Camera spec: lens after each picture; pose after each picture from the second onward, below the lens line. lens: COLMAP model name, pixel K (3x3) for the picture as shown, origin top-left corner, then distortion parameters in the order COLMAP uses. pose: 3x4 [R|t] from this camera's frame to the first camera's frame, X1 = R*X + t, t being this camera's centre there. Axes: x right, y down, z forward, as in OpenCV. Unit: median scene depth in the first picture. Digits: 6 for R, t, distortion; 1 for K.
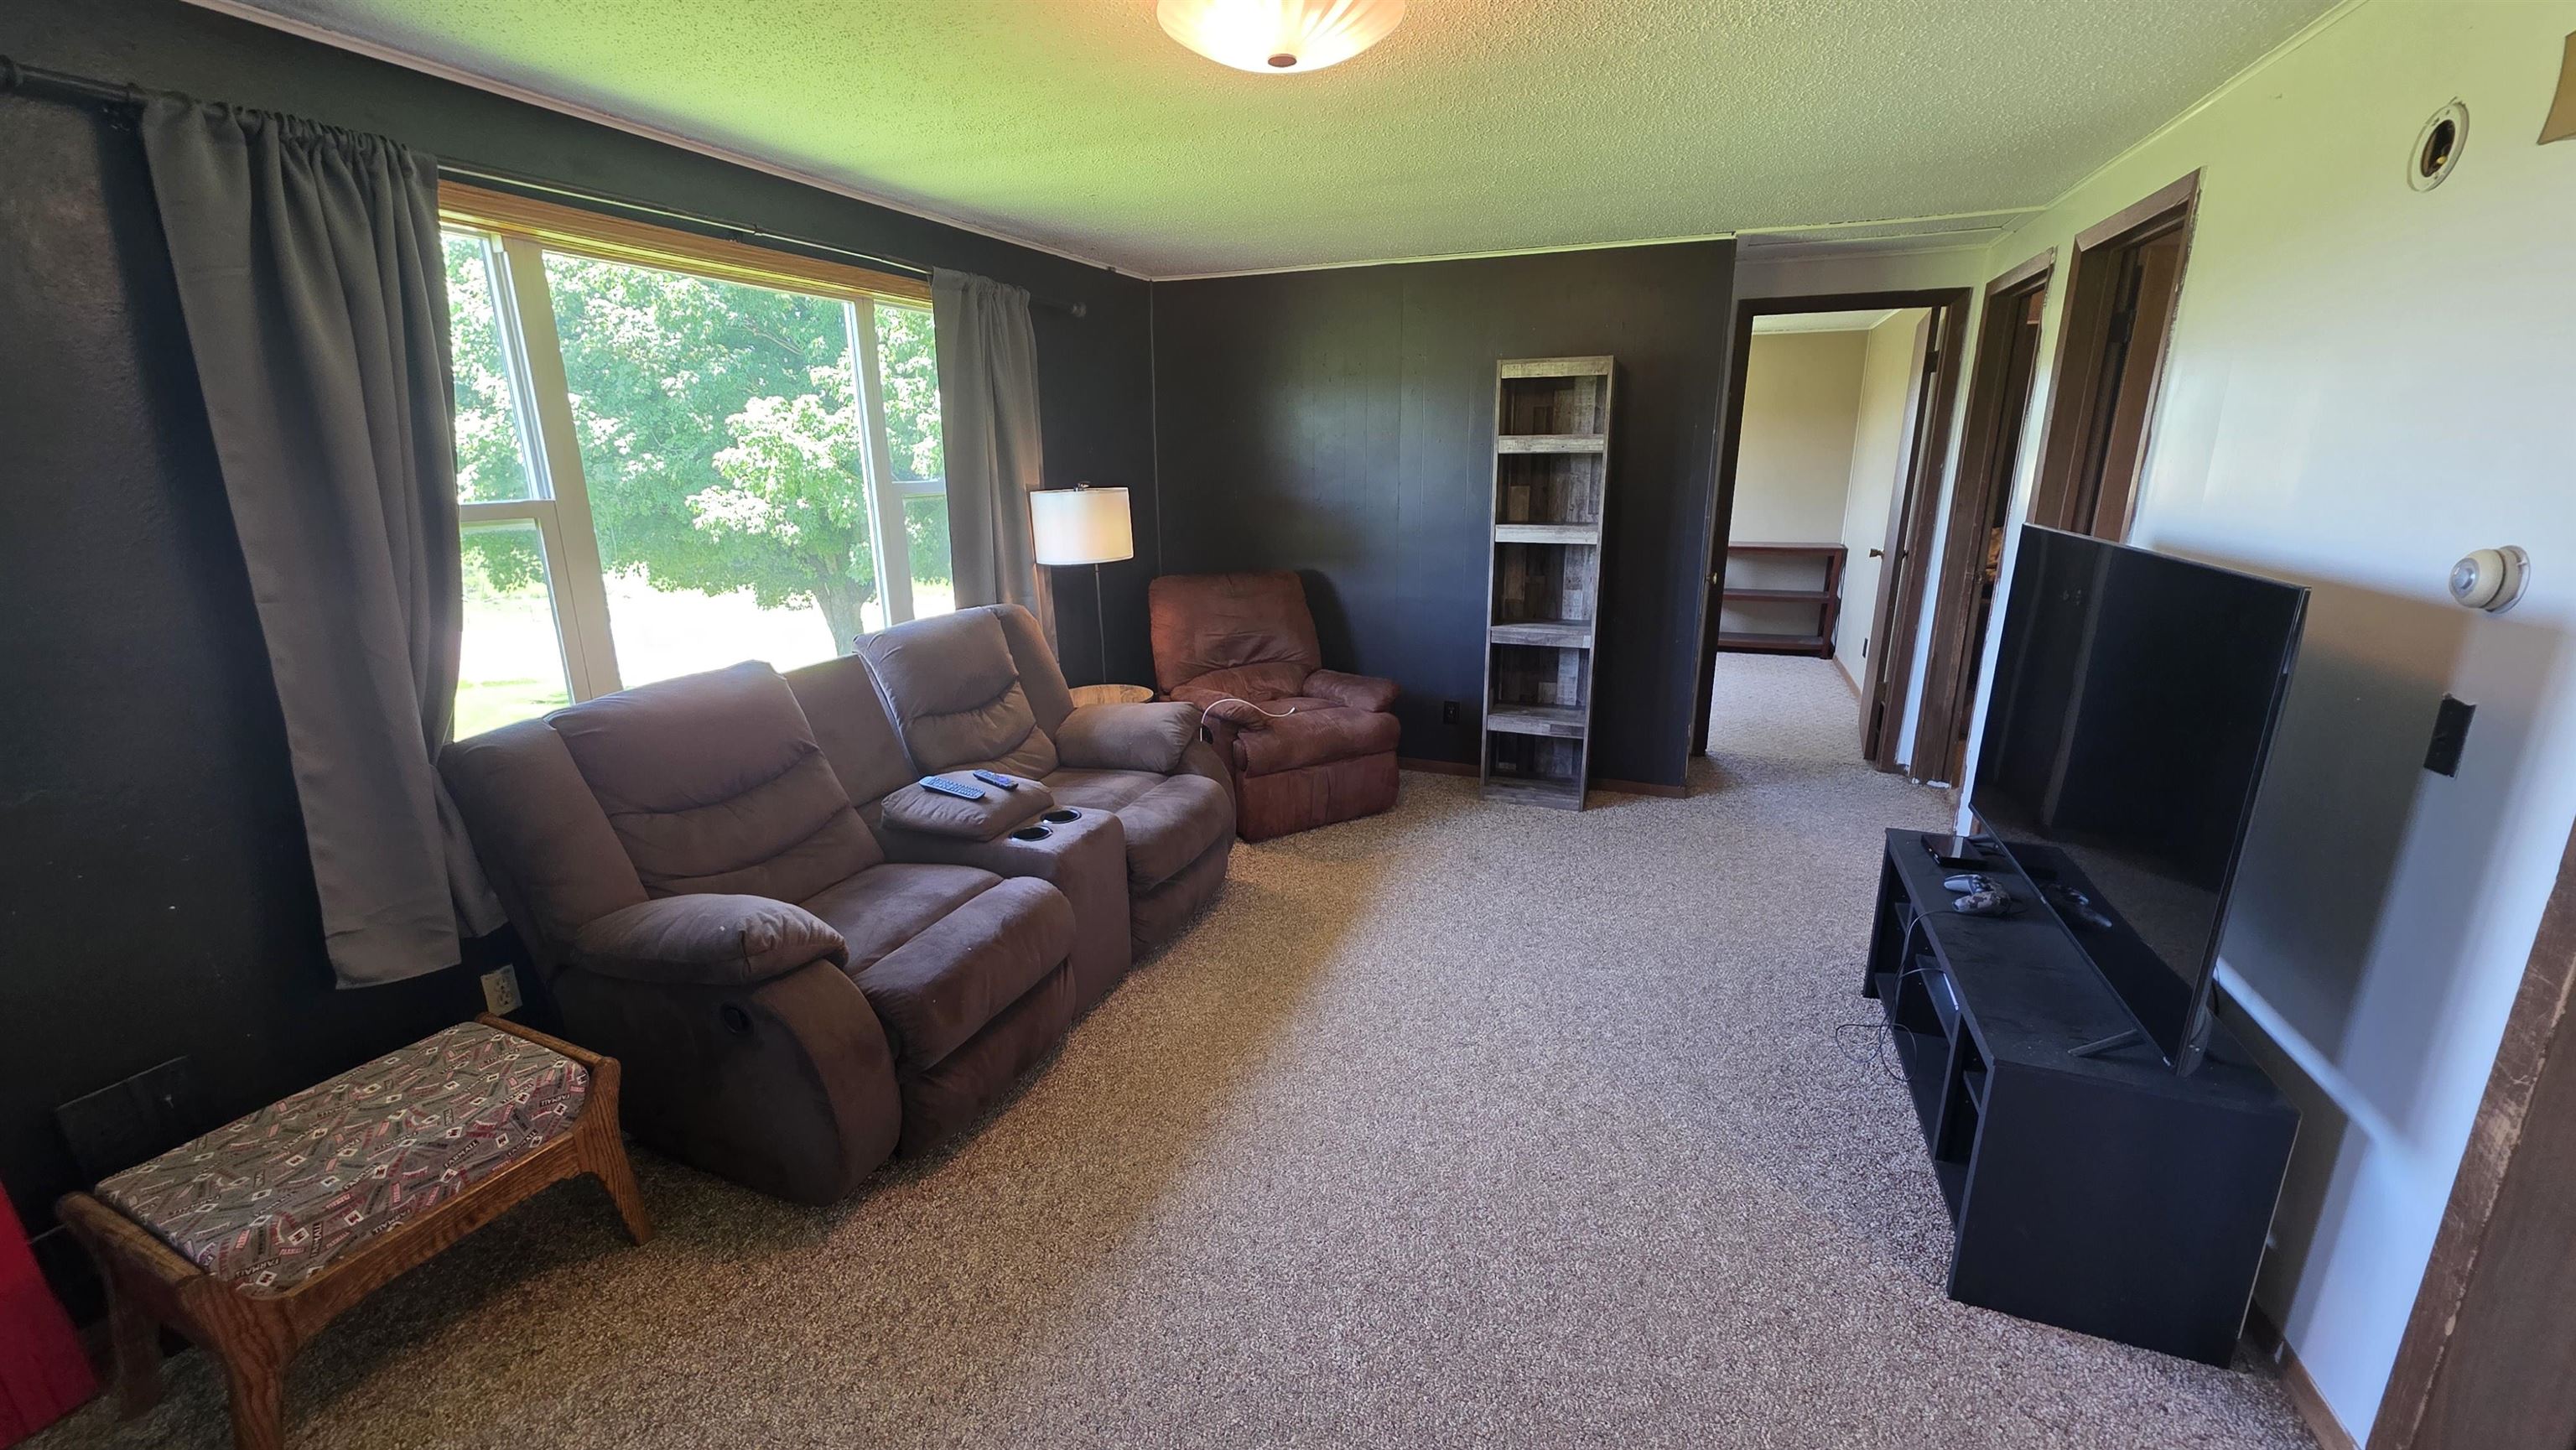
lens RADIAL K [[1016.7, 0, 1285.5], [0, 1016.7, 722.3], [0, 0, 1]] dist [0.002176, 0.000405]
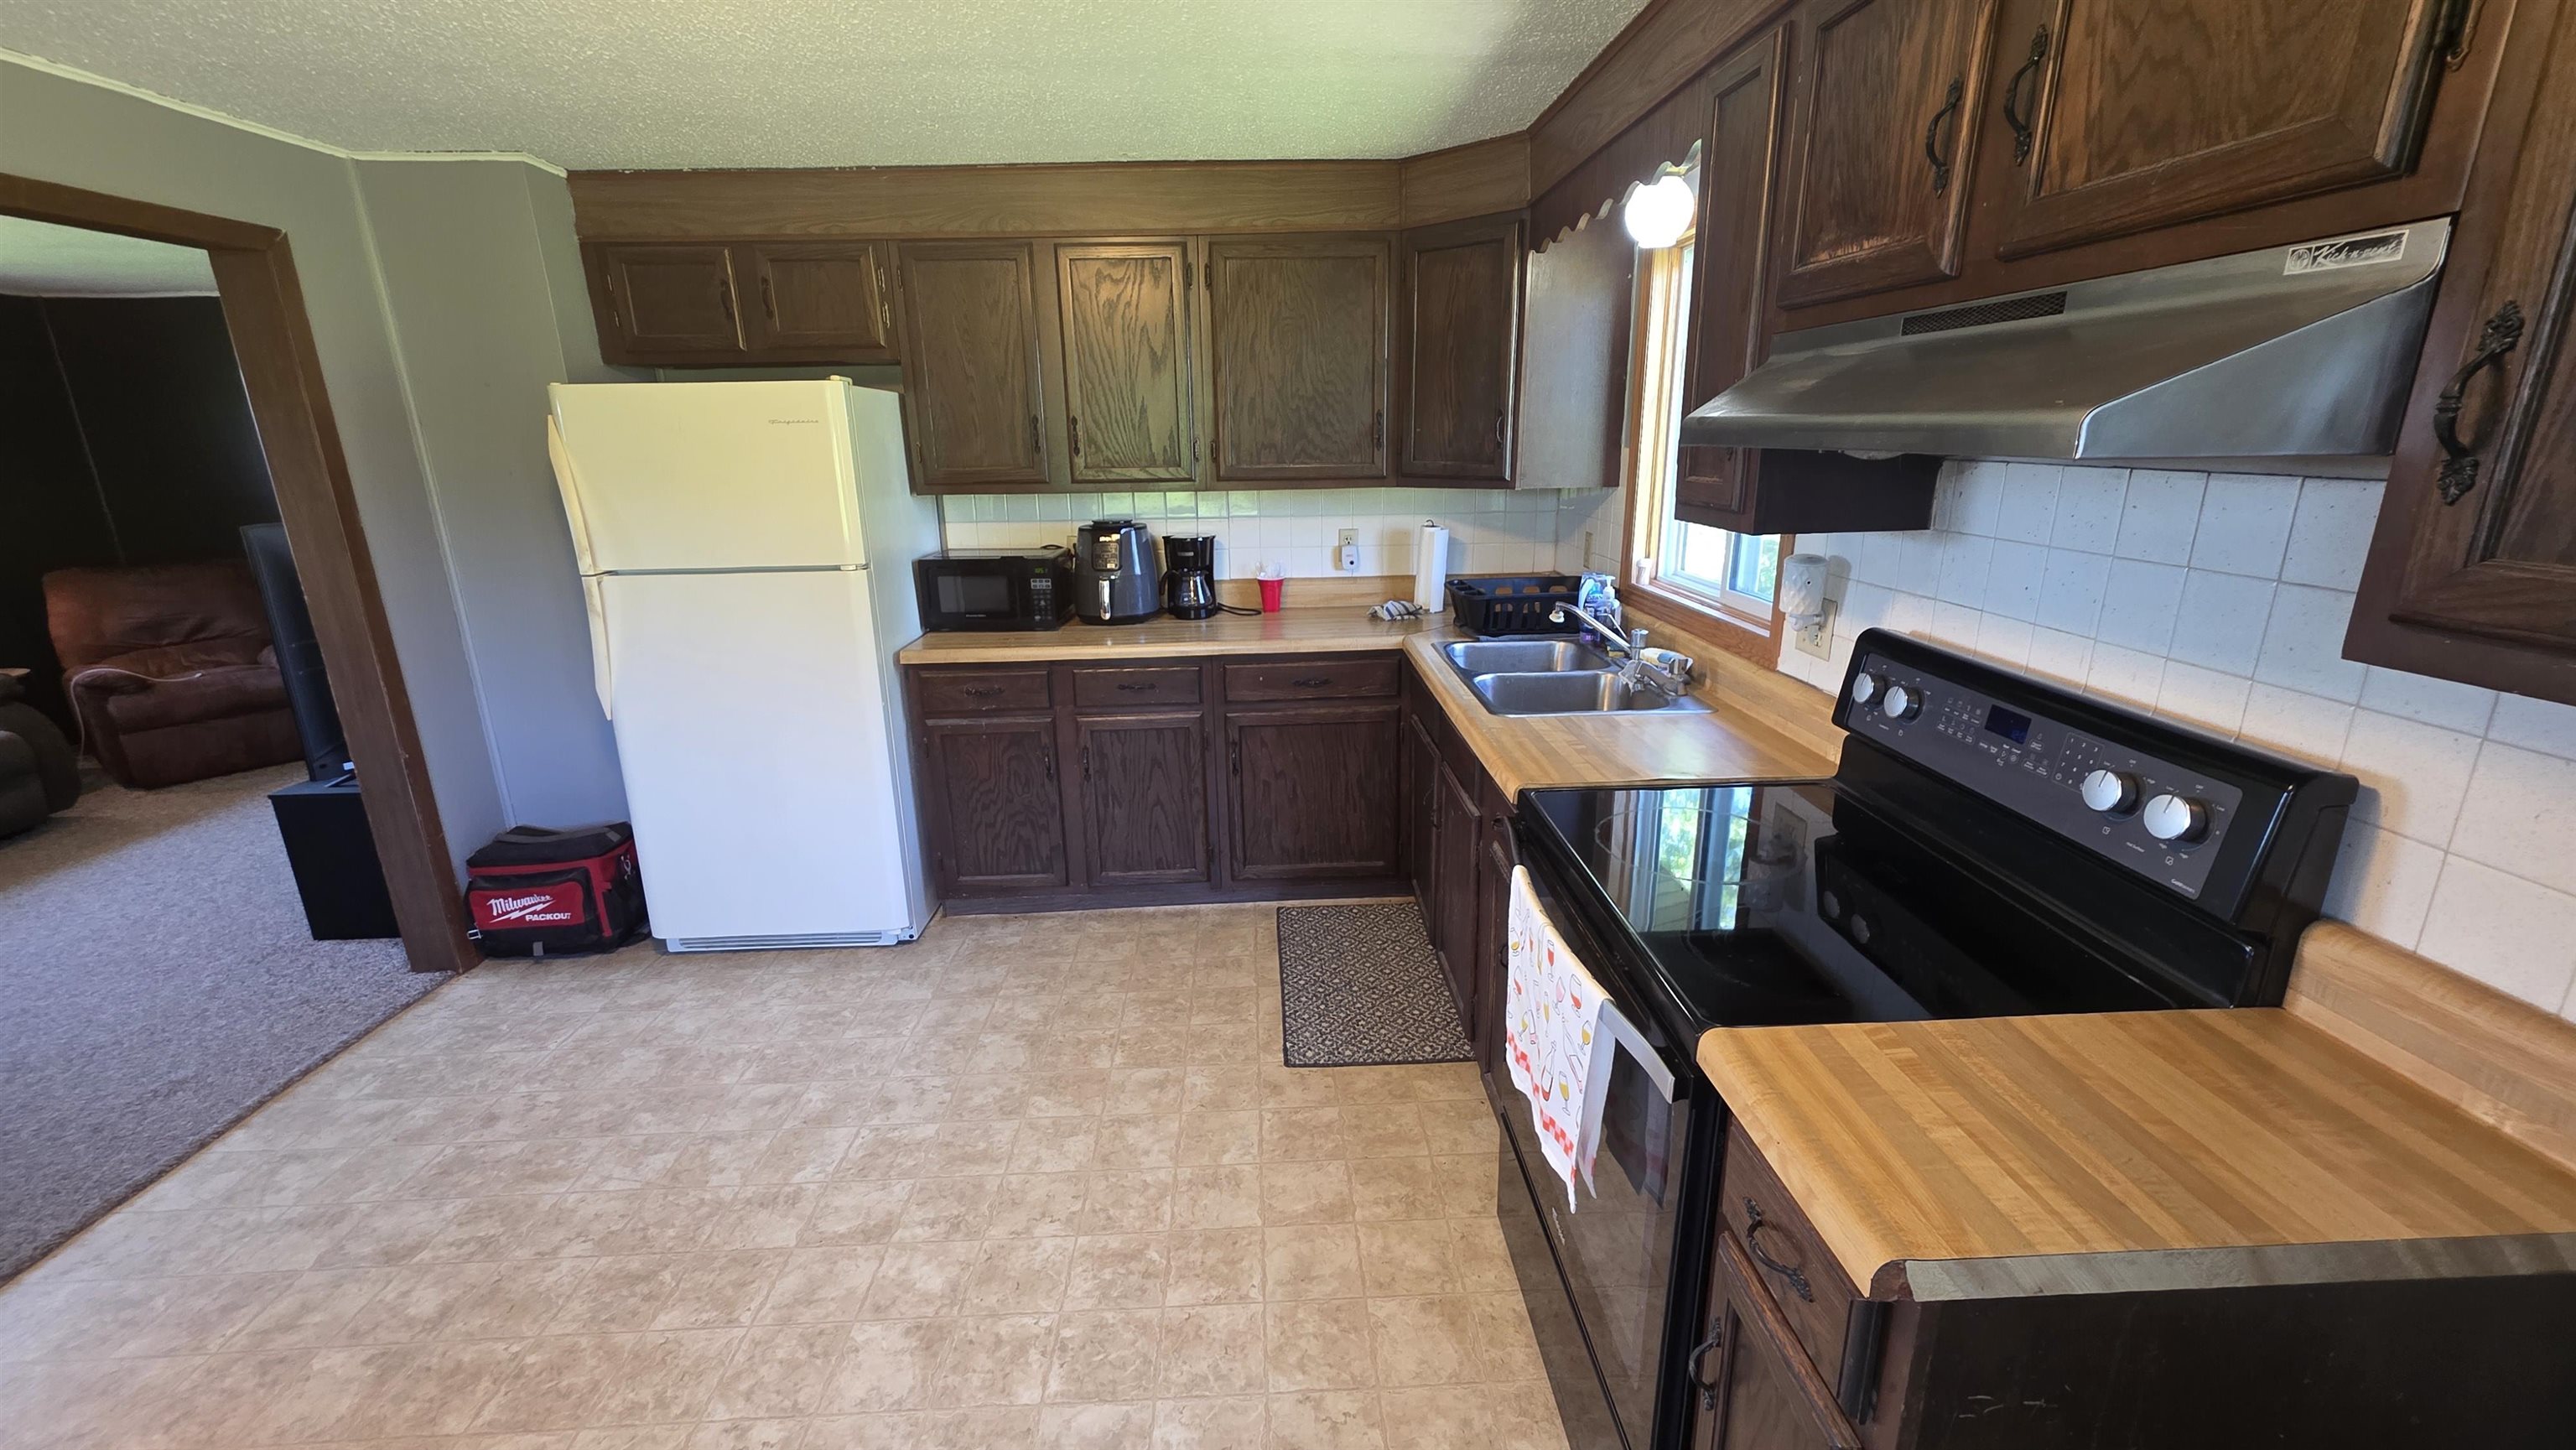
lens RADIAL K [[1016.7, 0, 1285.5], [0, 1016.7, 722.3], [0, 0, 1]] dist [0.002176, 0.000405]
pose [[0.913616, -0.117304, 0.389288, 0.724153], [0.112303, 0.993034, 0.035666, 0.148384], [-0.390759, 0.011133, 0.920426, -0.604715]]
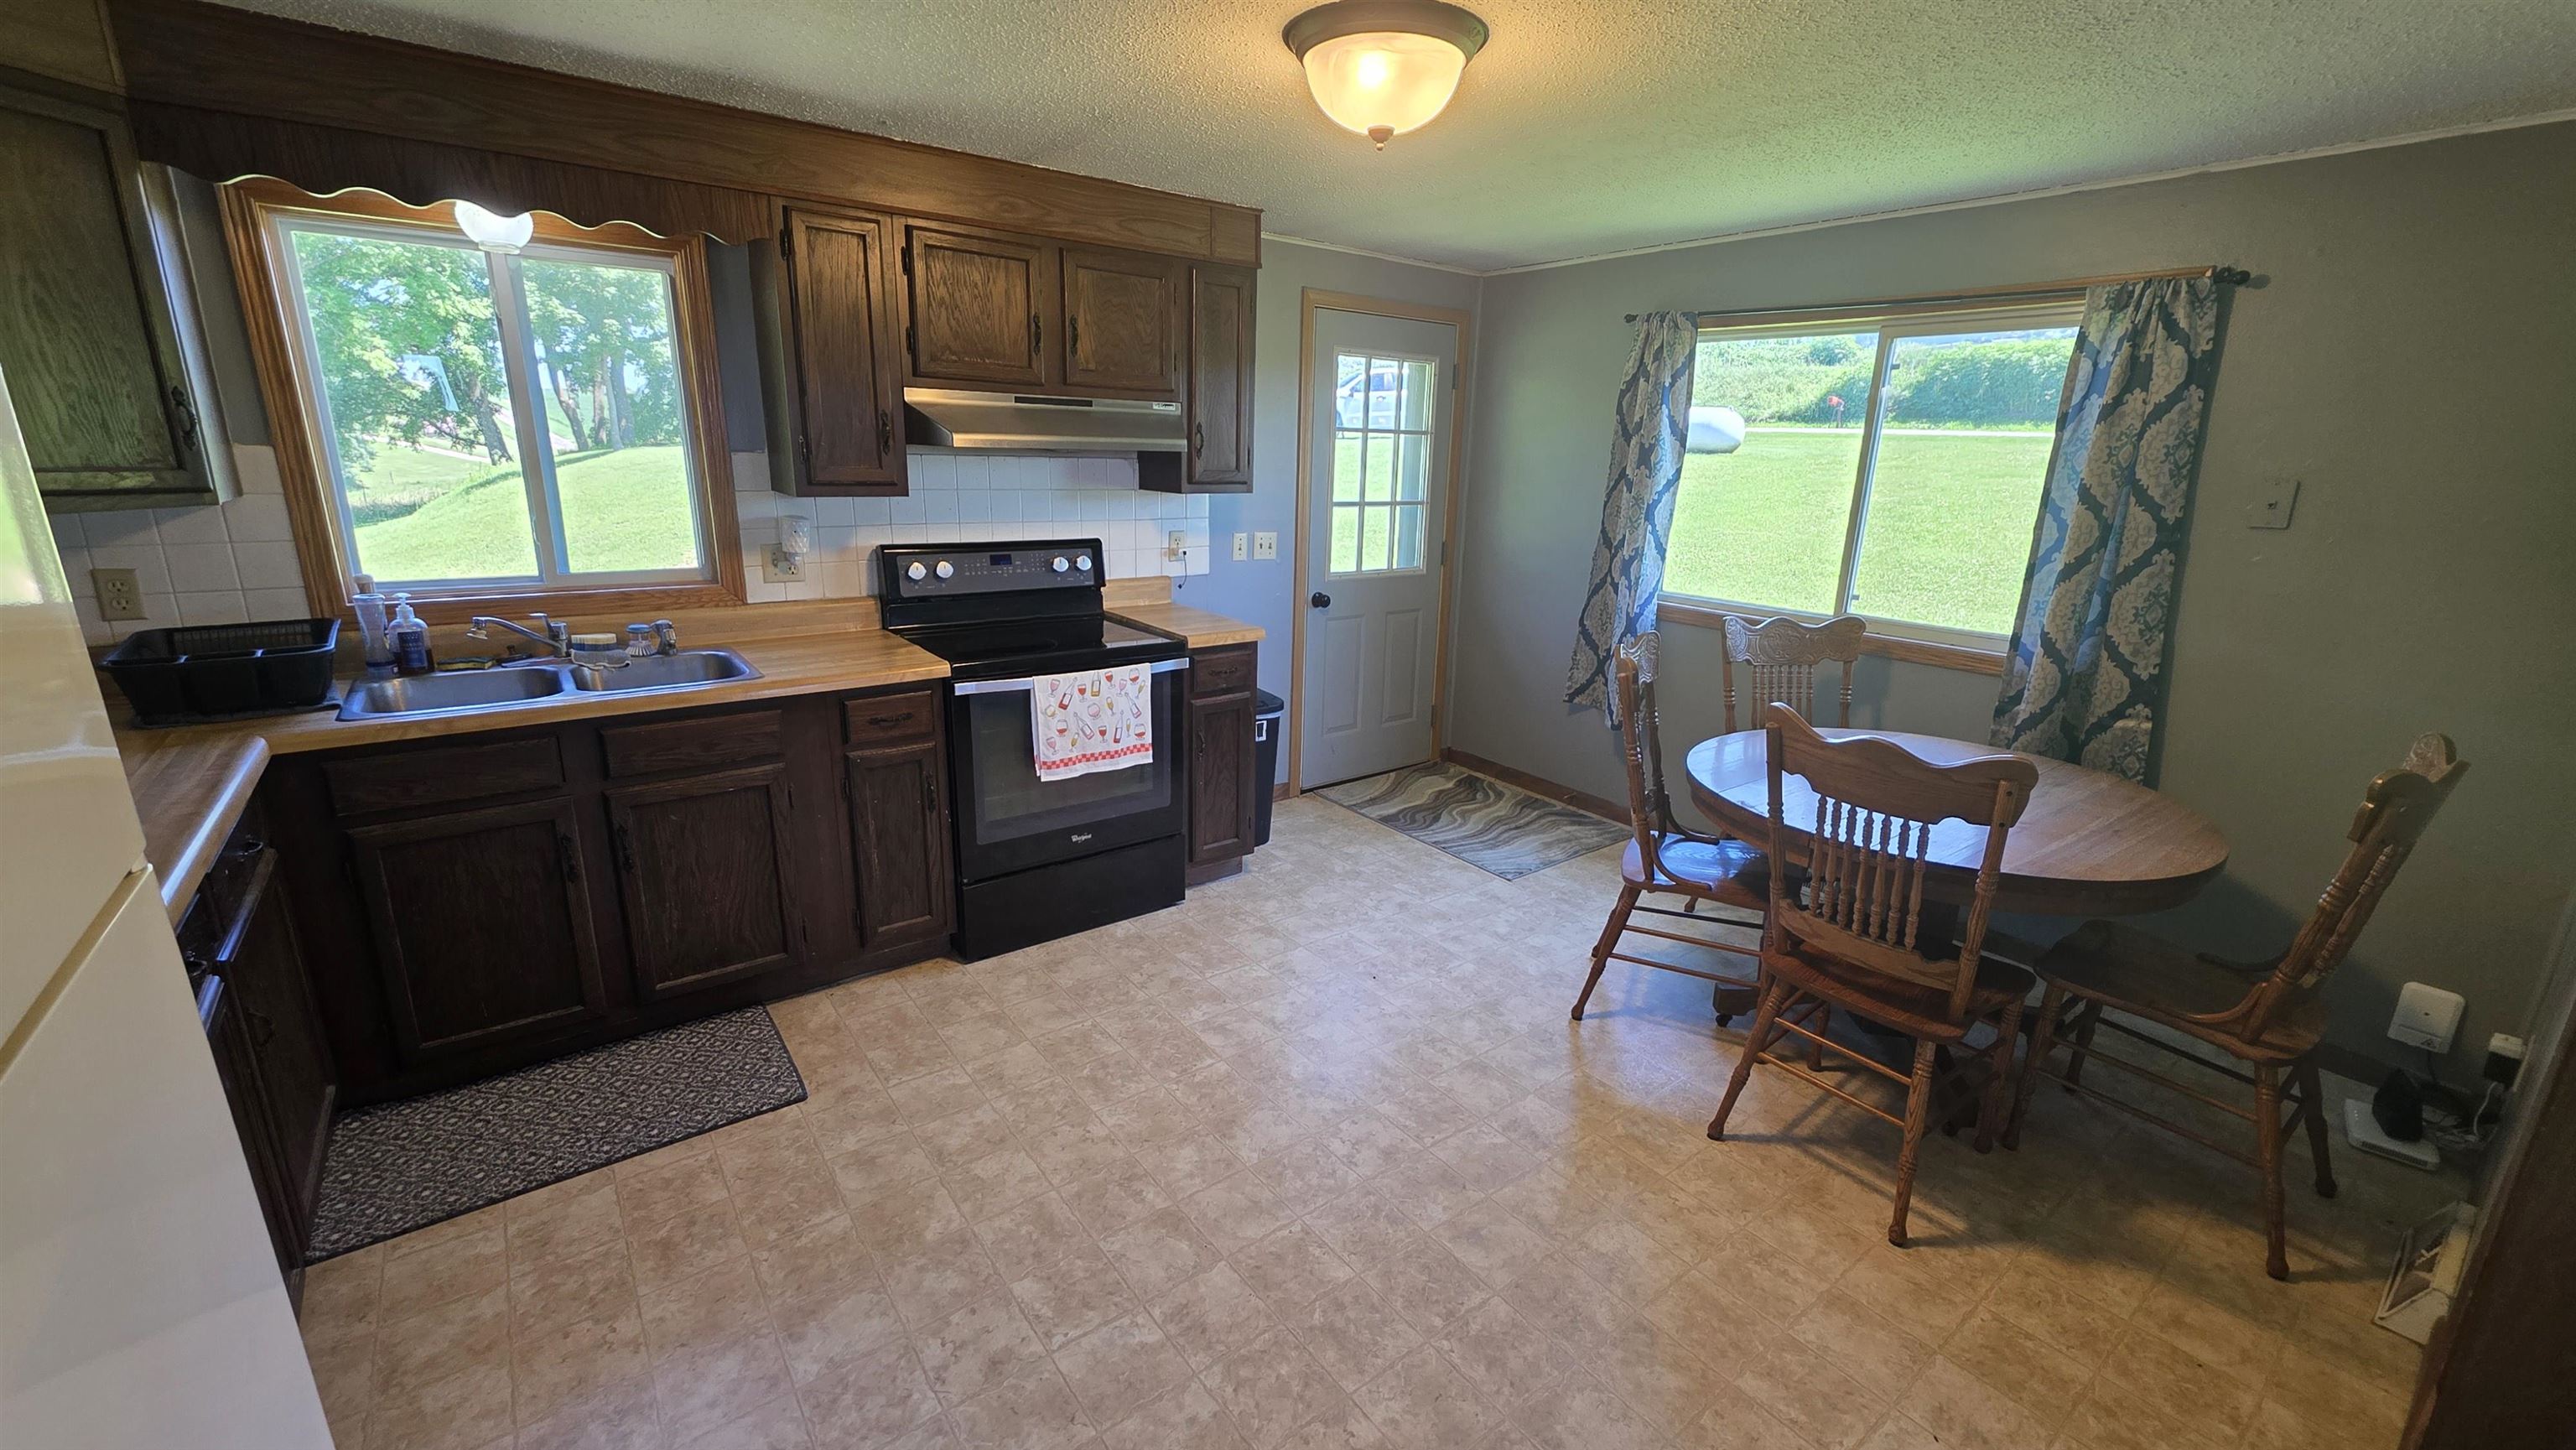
lens RADIAL K [[1019.6, 0, 1292.5], [0, 1019.6, 715.7], [0, 0, 1]] dist [0.002374, 0.000068]
pose [[-0.858963, -0.144528, 0.491217, 0.429319], [0.115259, 0.880141, 0.460507, -0.064465], [-0.498896, 0.452176, -0.739351, 0.197354]]
